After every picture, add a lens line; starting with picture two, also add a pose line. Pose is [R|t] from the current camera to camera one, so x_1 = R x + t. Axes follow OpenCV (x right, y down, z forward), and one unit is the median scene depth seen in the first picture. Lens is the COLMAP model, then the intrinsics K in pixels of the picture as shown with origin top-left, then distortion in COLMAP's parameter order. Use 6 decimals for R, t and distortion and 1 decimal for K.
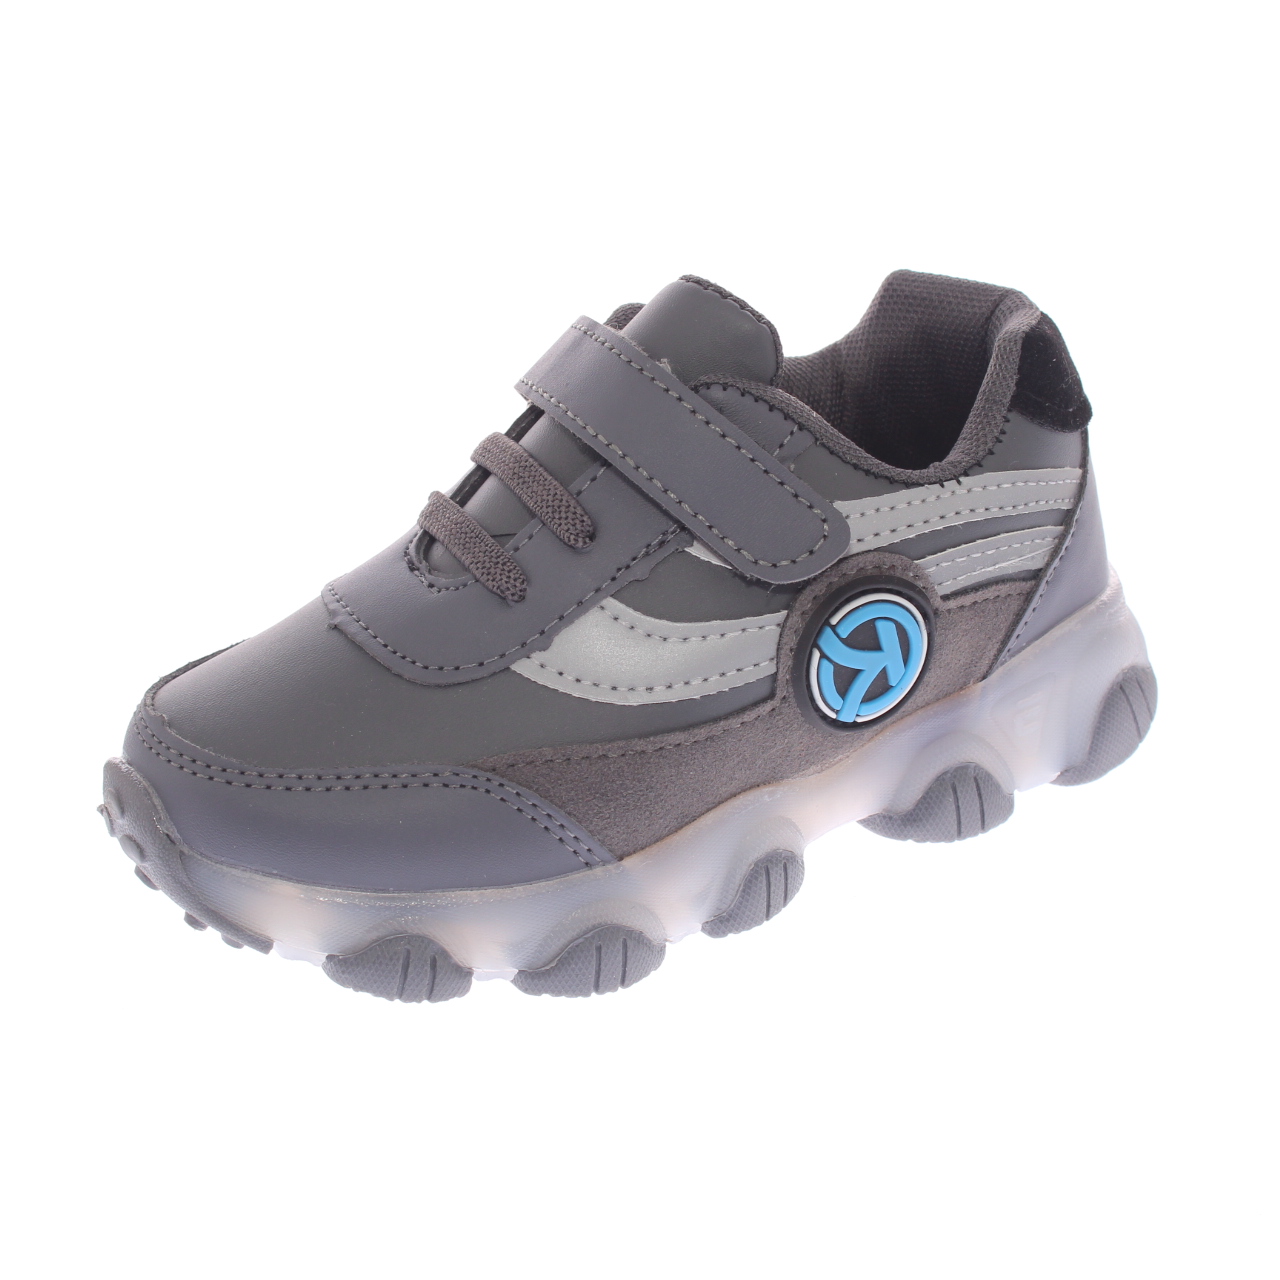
lens RADIAL K [[2029.9, 0, 641.2], [0, 2029.9, 638.5], [0, 0, 1]] dist [-0.065802, 0.000000]
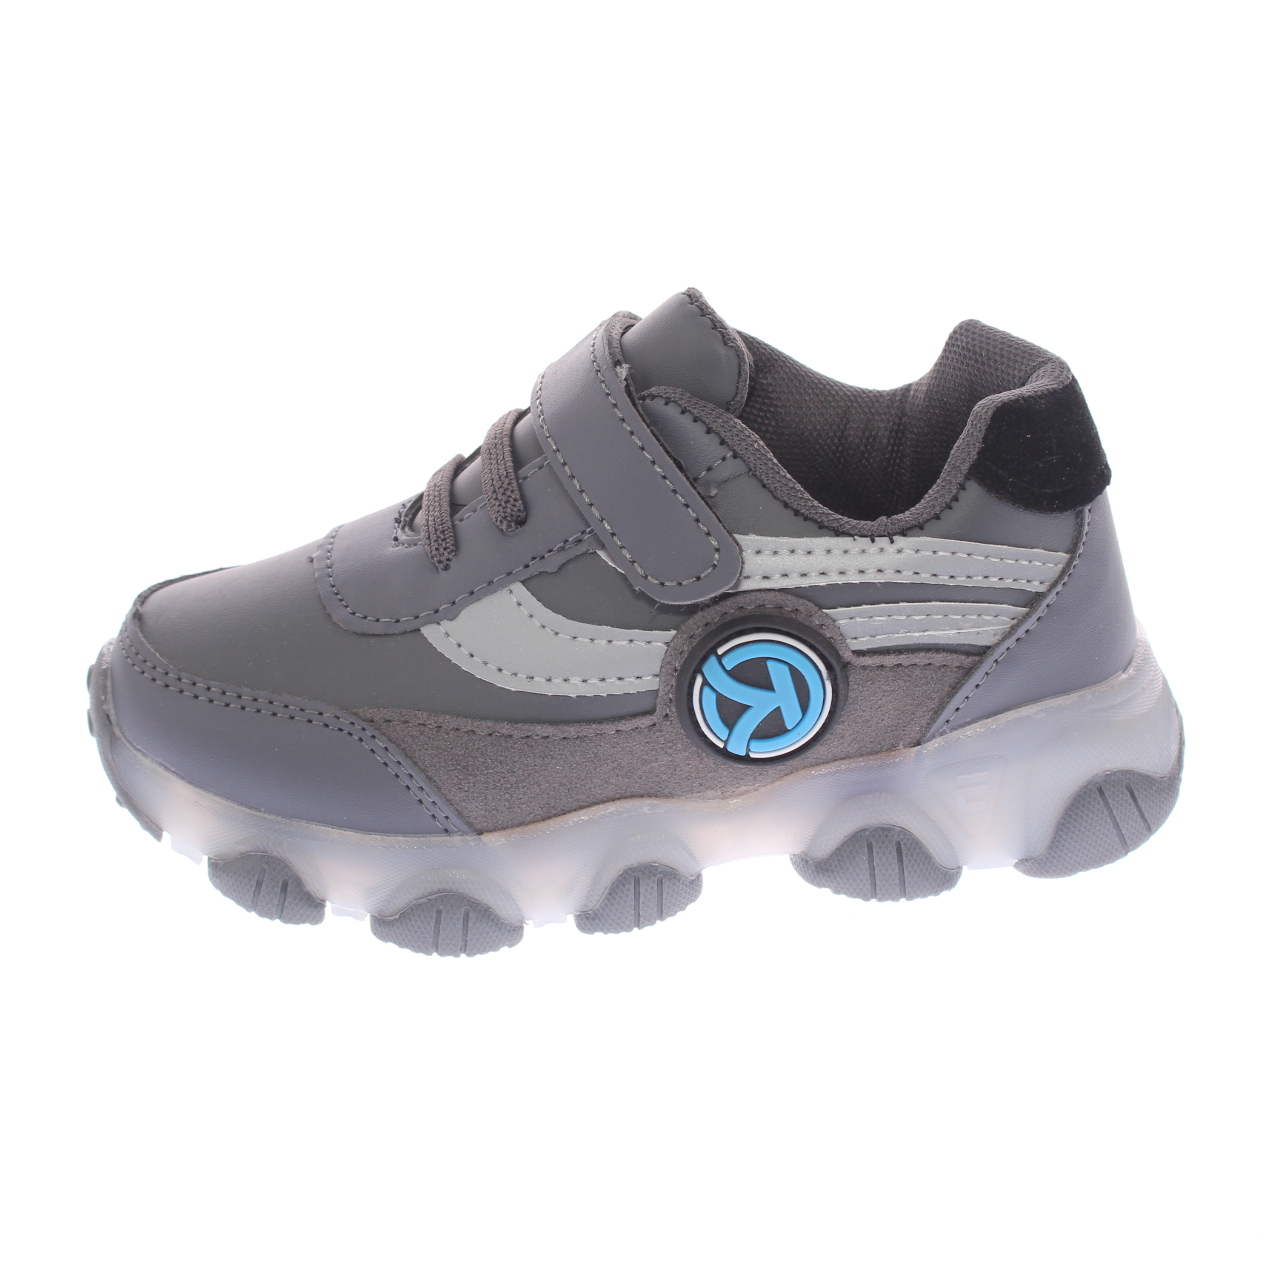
lens RADIAL K [[2029.9, 0, 642.6], [0, 2029.9, 641.6], [0, 0, 1]] dist [-0.065802, 0.000000]
pose [[0.942799, 0.208567, -0.260056, 0.312589], [-0.204304, 0.977935, 0.043635, -0.048200], [0.263419, 0.011992, 0.964607, 0.024204]]
